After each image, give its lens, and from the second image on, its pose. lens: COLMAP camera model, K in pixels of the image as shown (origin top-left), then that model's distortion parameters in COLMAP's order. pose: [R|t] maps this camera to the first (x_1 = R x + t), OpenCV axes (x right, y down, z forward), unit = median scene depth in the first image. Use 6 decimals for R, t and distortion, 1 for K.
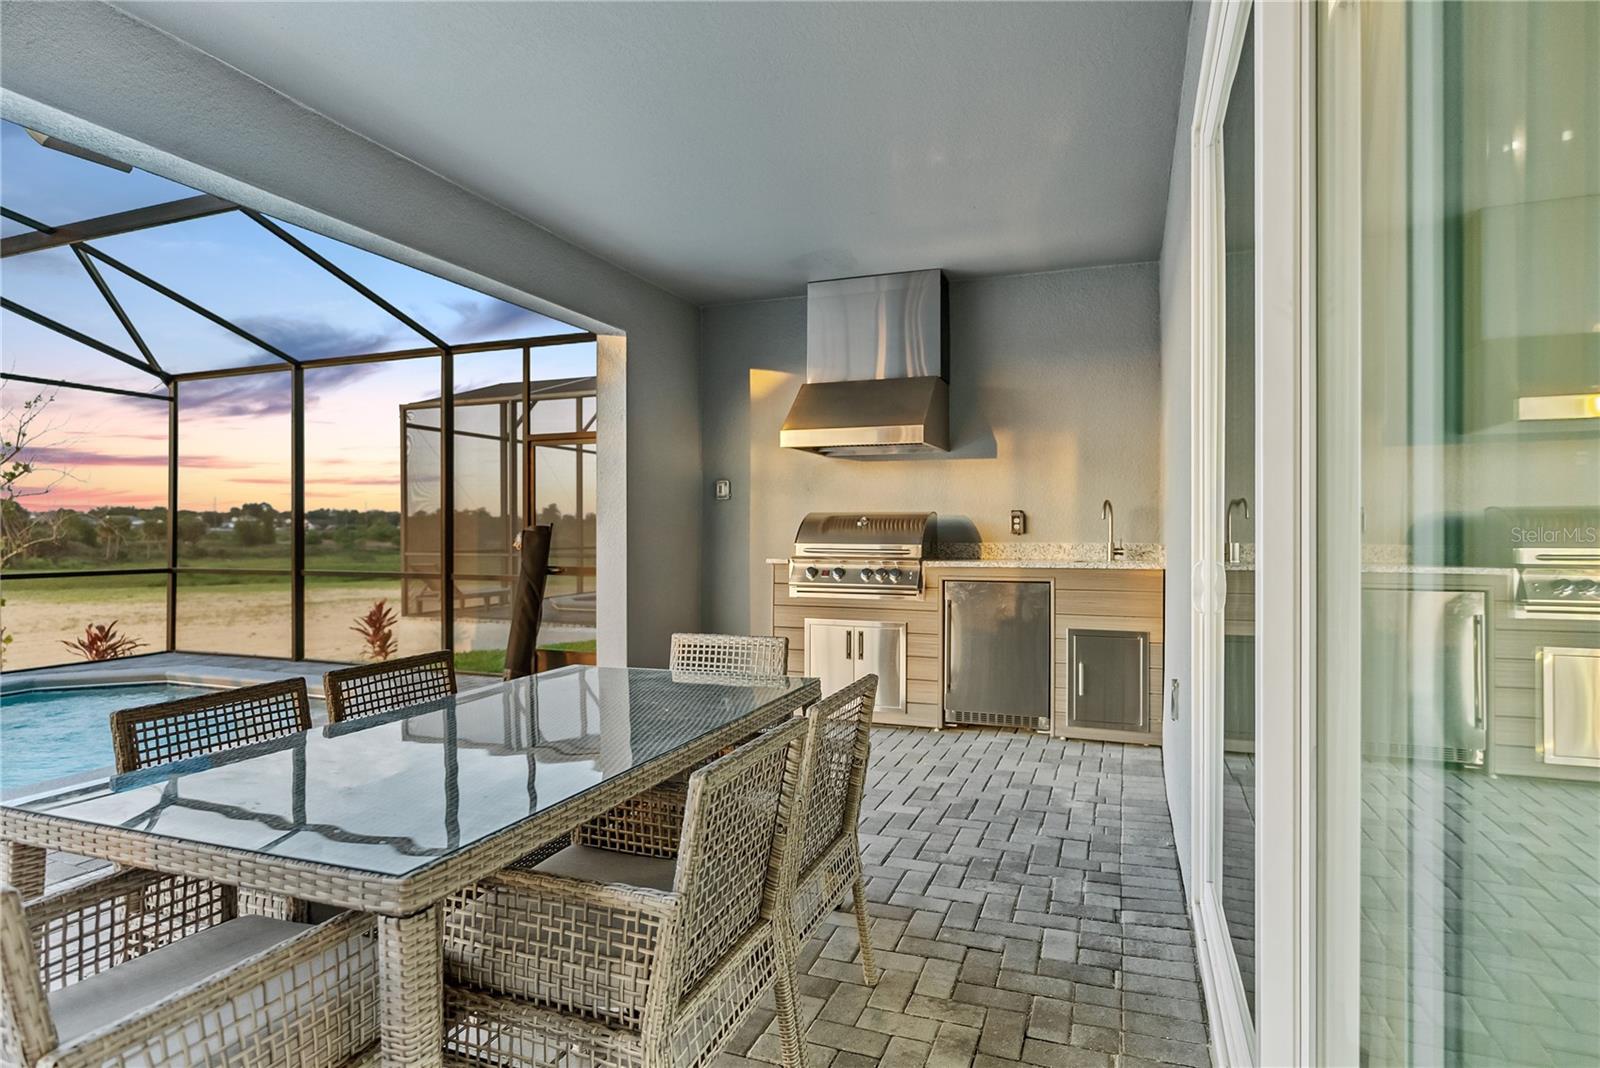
lens RADIAL K [[862.1, 0, 800.0], [0, 862.1, 534.0], [0, 0, 1]] dist [-0.002706, -0.000508]
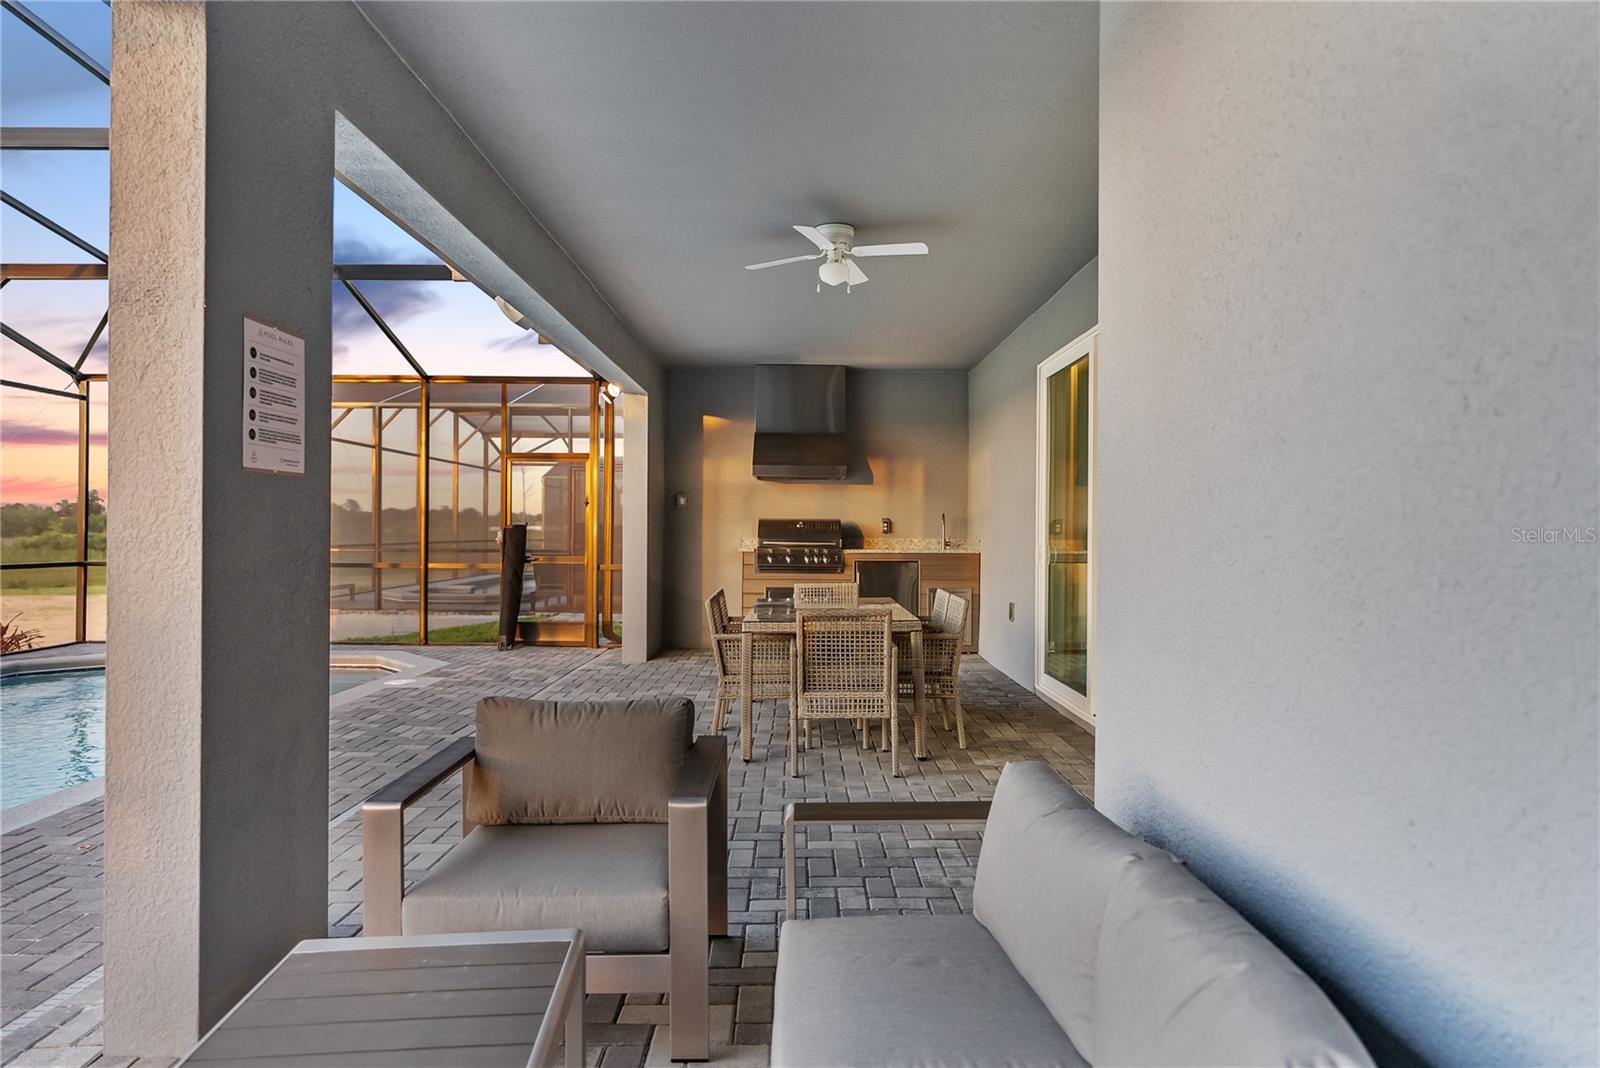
lens RADIAL K [[956.8, 0, 800.0], [0, 956.8, 534.0], [0, 0, 1]] dist [0.000270, 0.002230]
pose [[0.933641, 0.005489, 0.358167, -0.424836], [-0.005707, 0.999984, -0.000450, 0.002896], [-0.358164, -0.001624, 0.933657, -0.477188]]
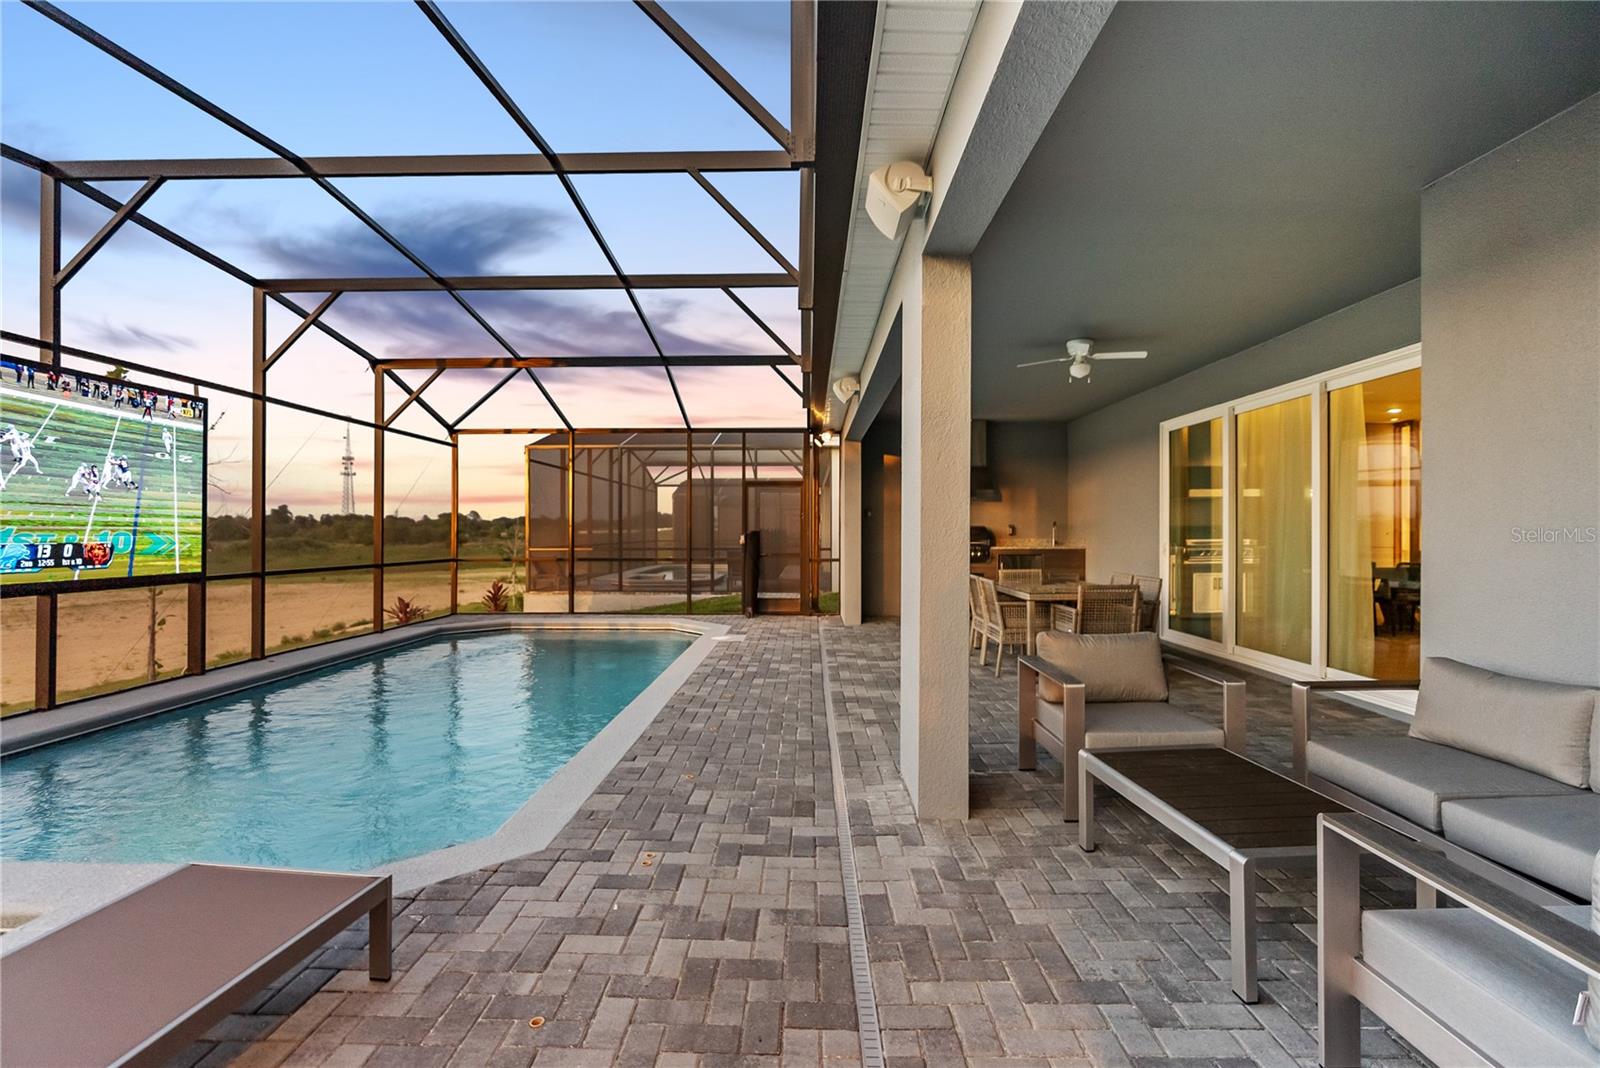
lens RADIAL K [[730.5, 0, 795.5], [0, 730.5, 530.2], [0, 0, 1]] dist [-0.005471, -0.000090]
pose [[0.937158, 0.002089, 0.348898, -0.774330], [0.000429, 0.999974, -0.007139, 0.000139], [-0.348904, 0.006840, 0.937133, -0.500301]]
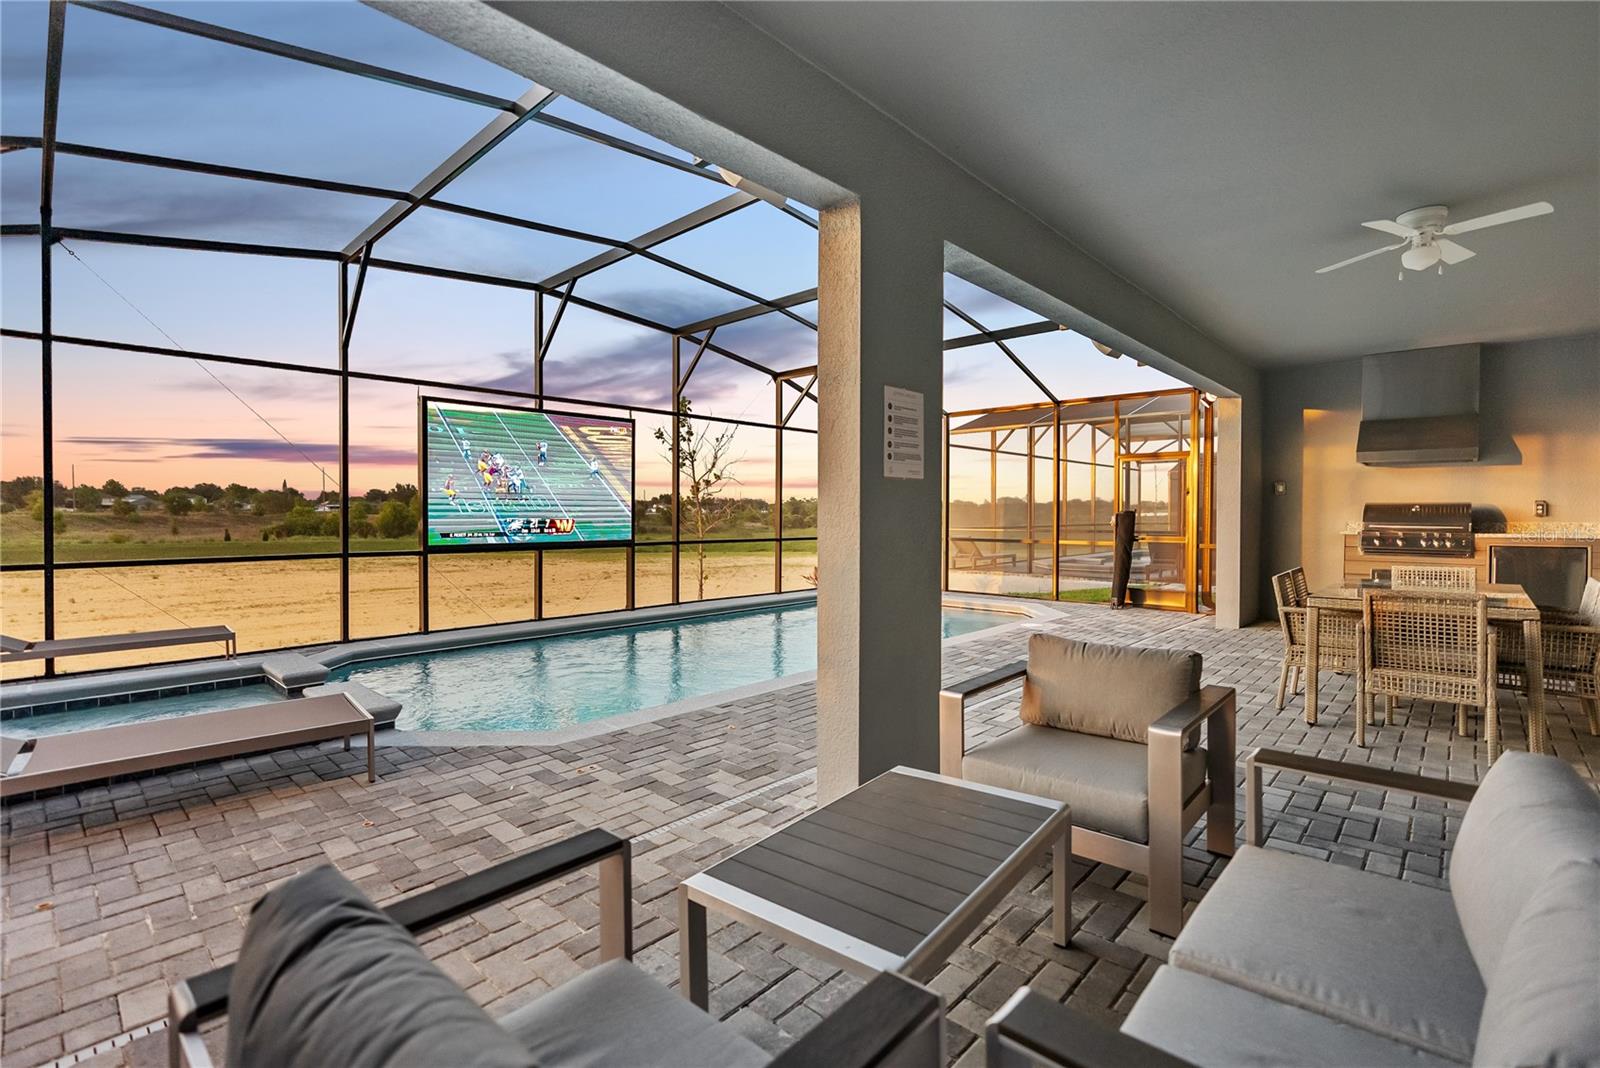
lens RADIAL K [[730.5, 0, 795.5], [0, 730.5, 530.2], [0, 0, 1]] dist [-0.005471, -0.000090]
pose [[0.927535, 0.009250, -0.373623, -0.373780], [-0.002729, 0.999835, 0.017977, 0.003838], [0.373727, -0.015655, 0.927407, -0.505563]]
